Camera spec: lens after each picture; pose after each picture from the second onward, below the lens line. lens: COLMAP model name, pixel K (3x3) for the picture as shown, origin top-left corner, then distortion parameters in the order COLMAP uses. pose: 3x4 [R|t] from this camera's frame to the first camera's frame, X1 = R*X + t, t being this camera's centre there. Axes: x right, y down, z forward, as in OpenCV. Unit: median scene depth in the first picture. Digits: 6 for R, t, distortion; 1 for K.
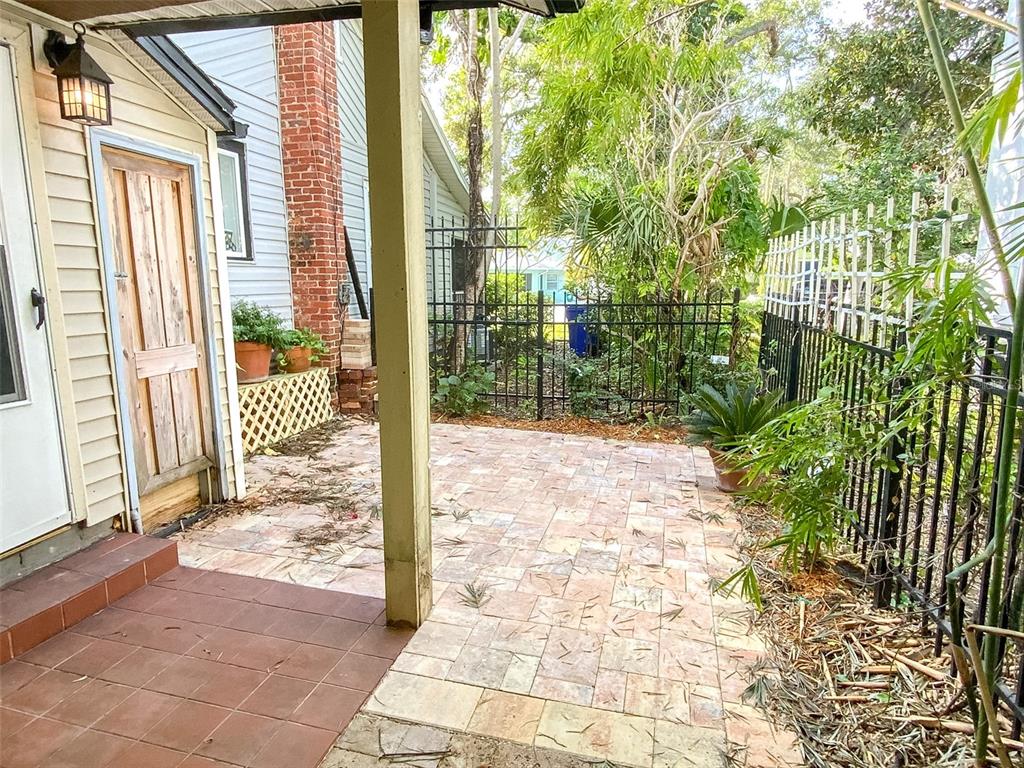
lens RADIAL K [[613.6, 0, 518.4], [0, 613.6, 382.3], [0, 0, 1]] dist [0.054290, -0.045360]
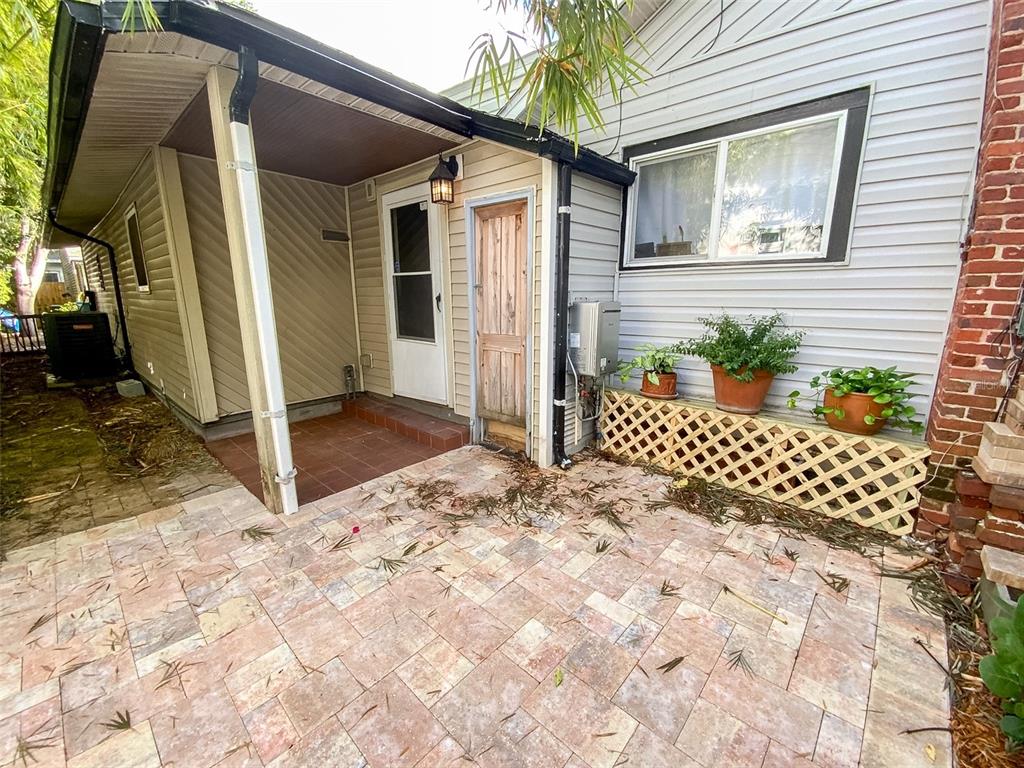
lens RADIAL K [[417.6, 0, 514.9], [0, 417.6, 388.3], [0, 0, 1]] dist [0.021326, -0.018426]
pose [[-0.486721, 0.184744, -0.853799, 0.230315], [-0.145430, 0.946605, 0.287730, -0.172503], [0.861367, 0.264213, -0.433865, 1.137487]]
